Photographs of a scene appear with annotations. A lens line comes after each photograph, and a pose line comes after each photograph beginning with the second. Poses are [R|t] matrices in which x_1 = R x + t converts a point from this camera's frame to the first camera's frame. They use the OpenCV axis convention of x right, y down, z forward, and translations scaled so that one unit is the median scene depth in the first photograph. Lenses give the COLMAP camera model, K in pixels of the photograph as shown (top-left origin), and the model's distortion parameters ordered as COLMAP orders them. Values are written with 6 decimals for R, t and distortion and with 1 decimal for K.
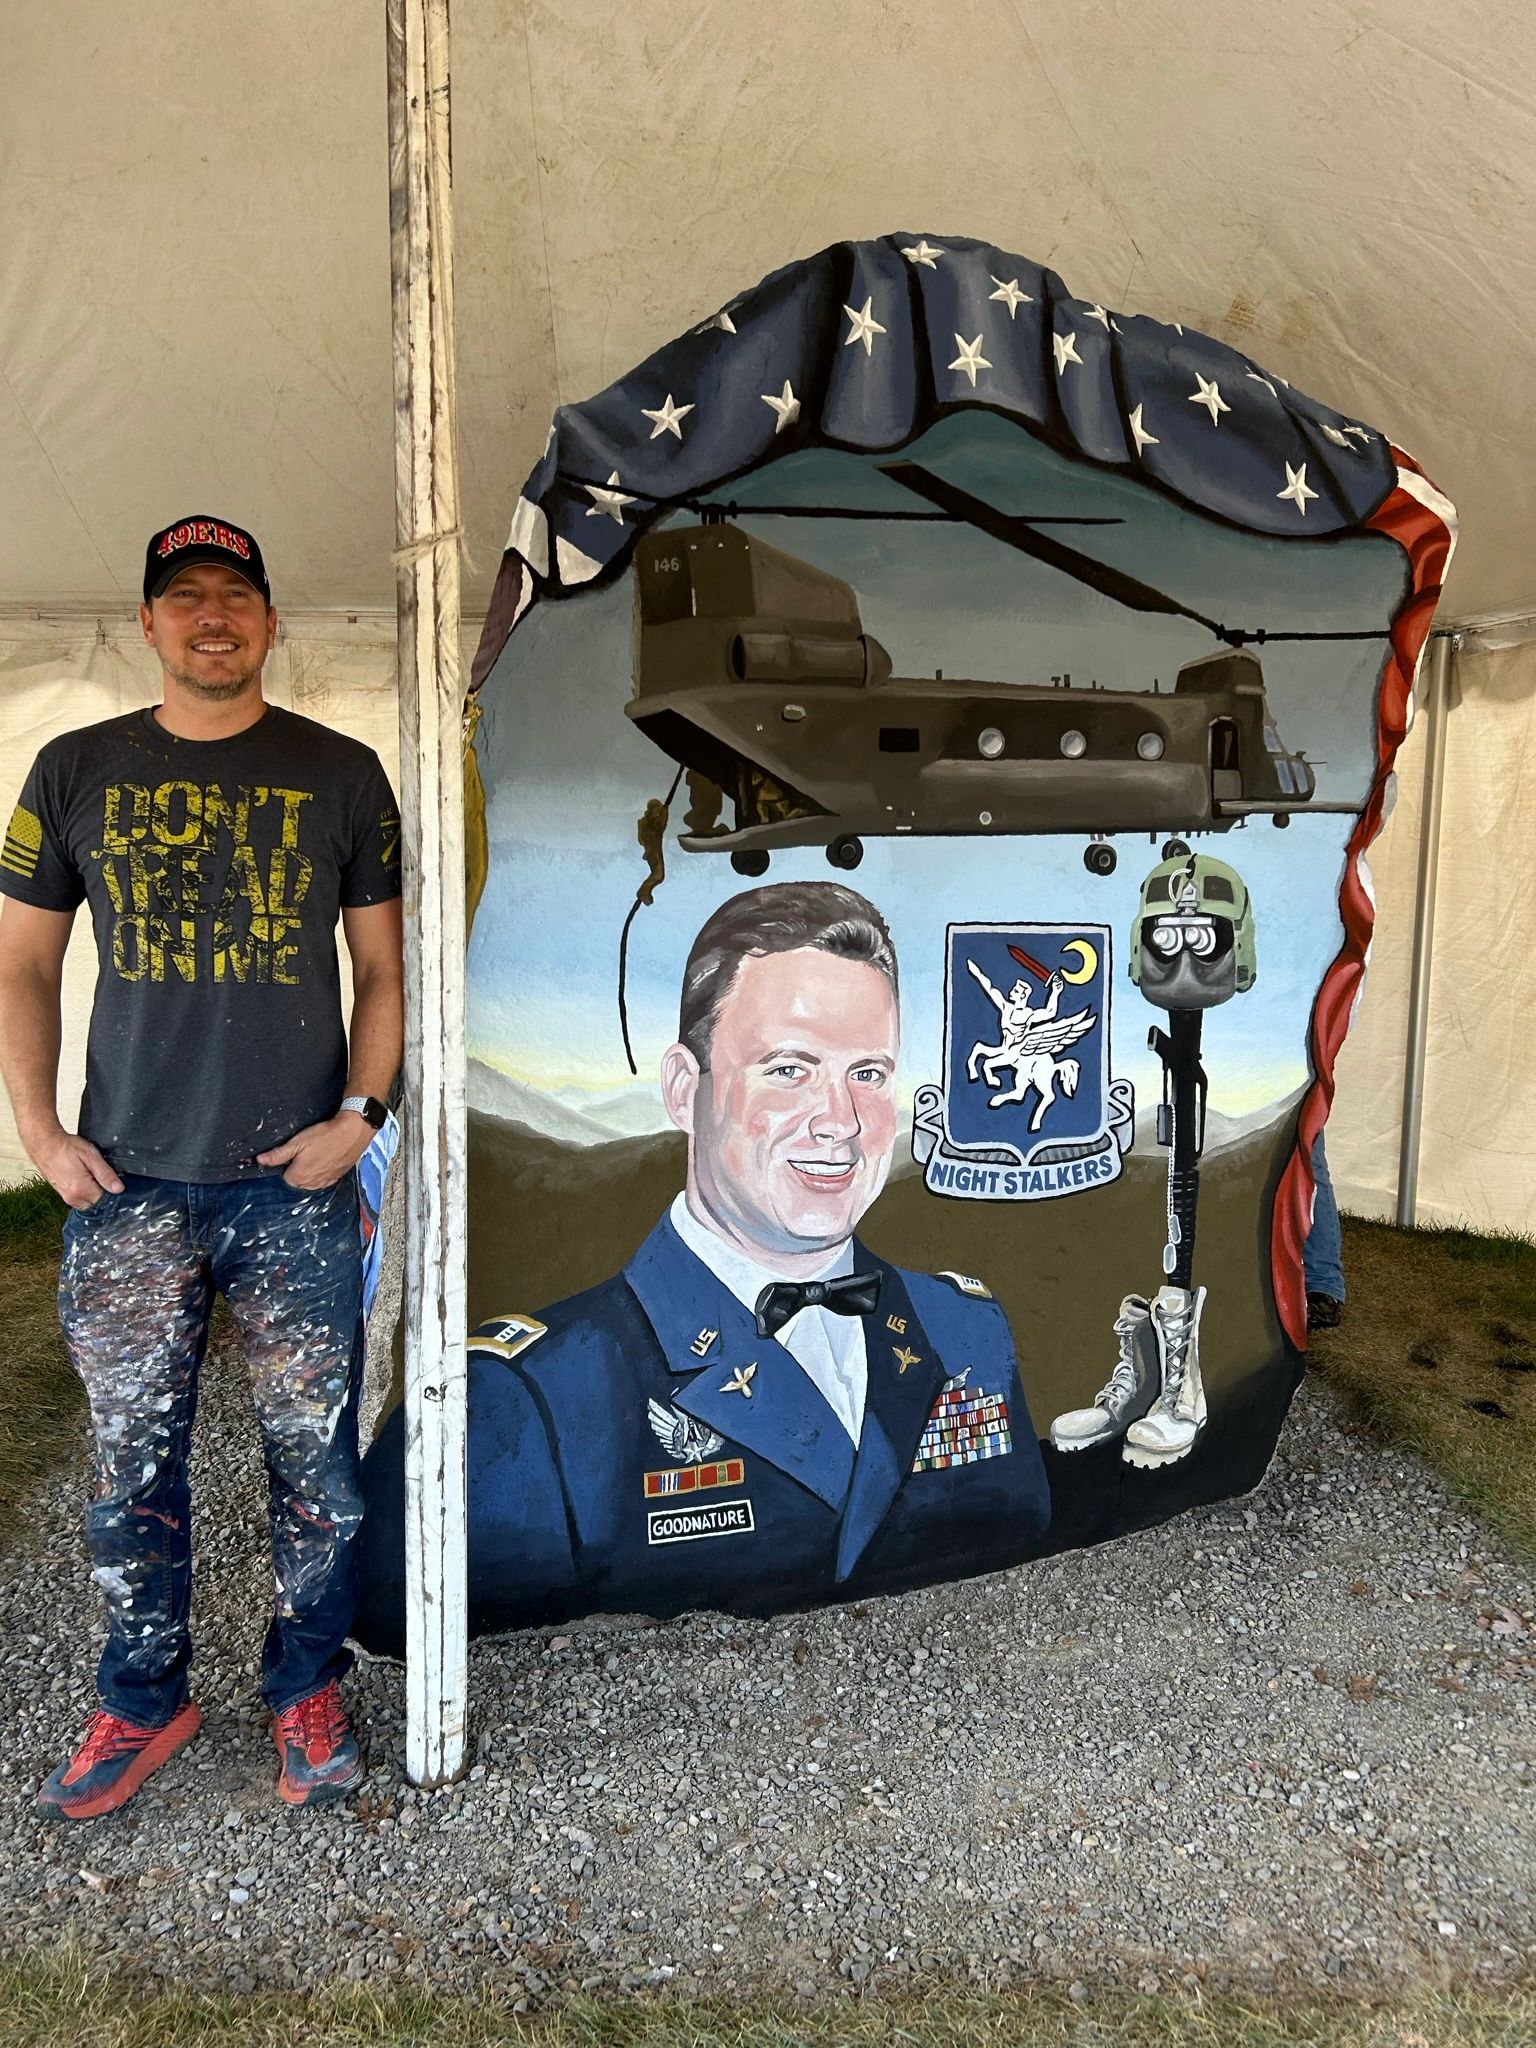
lens RADIAL K [[1543.3, 0, 769.8], [0, 1543.3, 1026.1], [0, 0, 1]] dist [-0.007332, 0.013696]
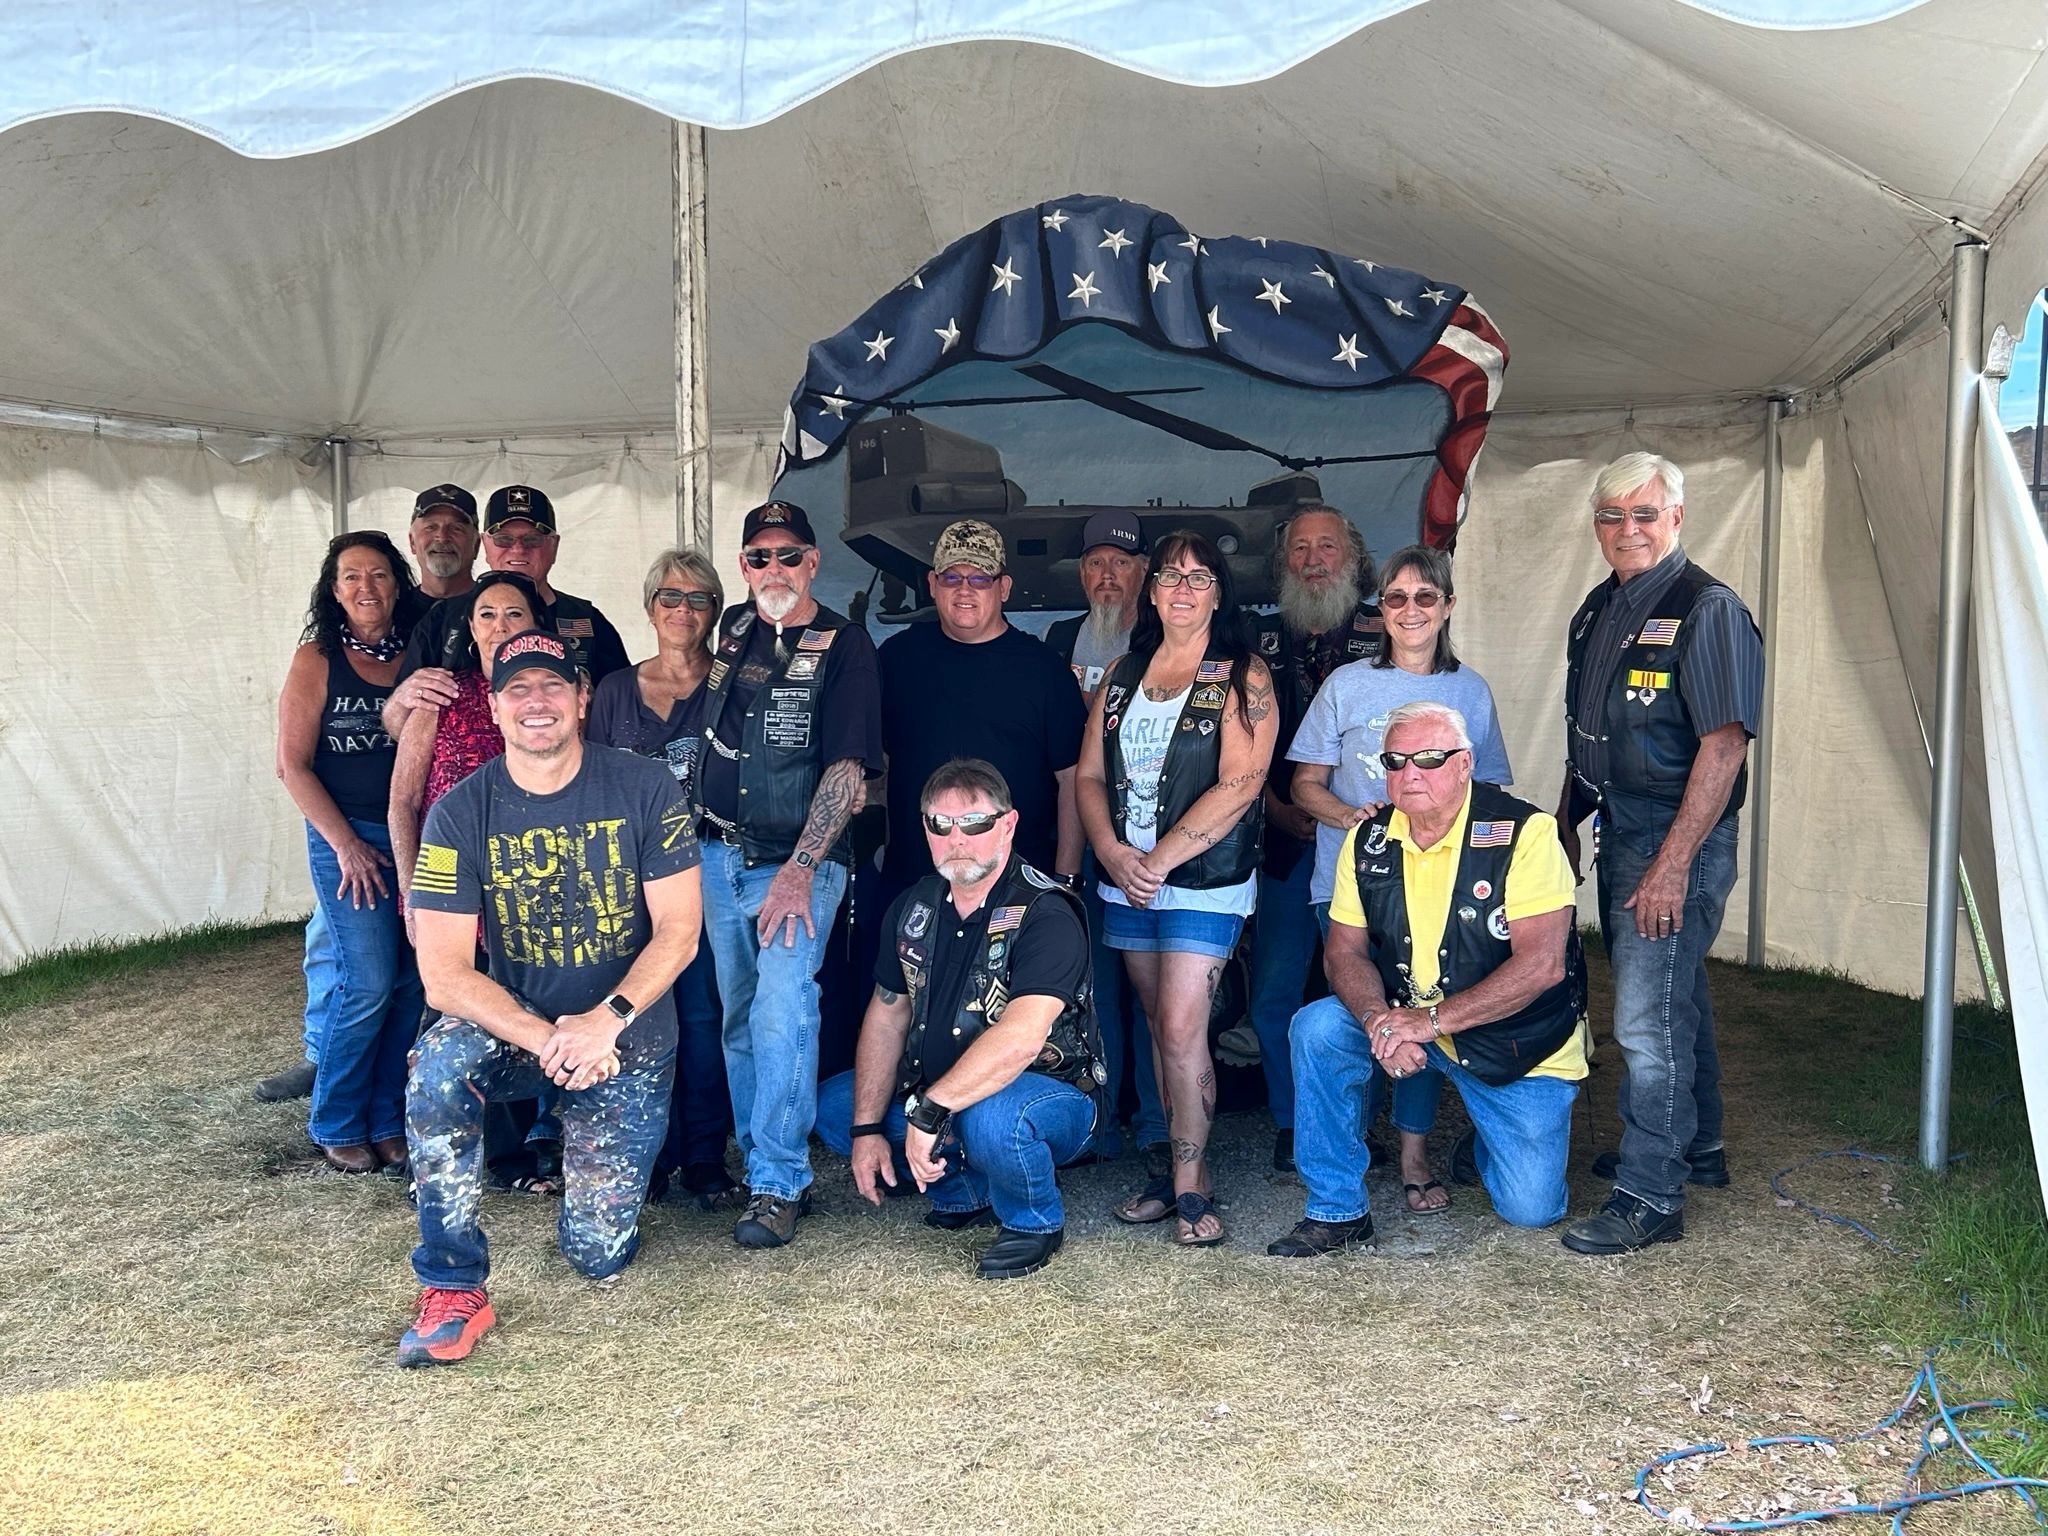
lens RADIAL K [[2030.0, 0, 1023.1], [0, 2030.0, 770.9], [0, 0, 1]] dist [0.063702, 0.000000]
pose [[0.956357, 0.011475, -0.291975, 0.658478], [-0.019262, 0.999531, -0.023807, 0.078867], [0.291564, 0.028392, 0.956130, -0.887170]]
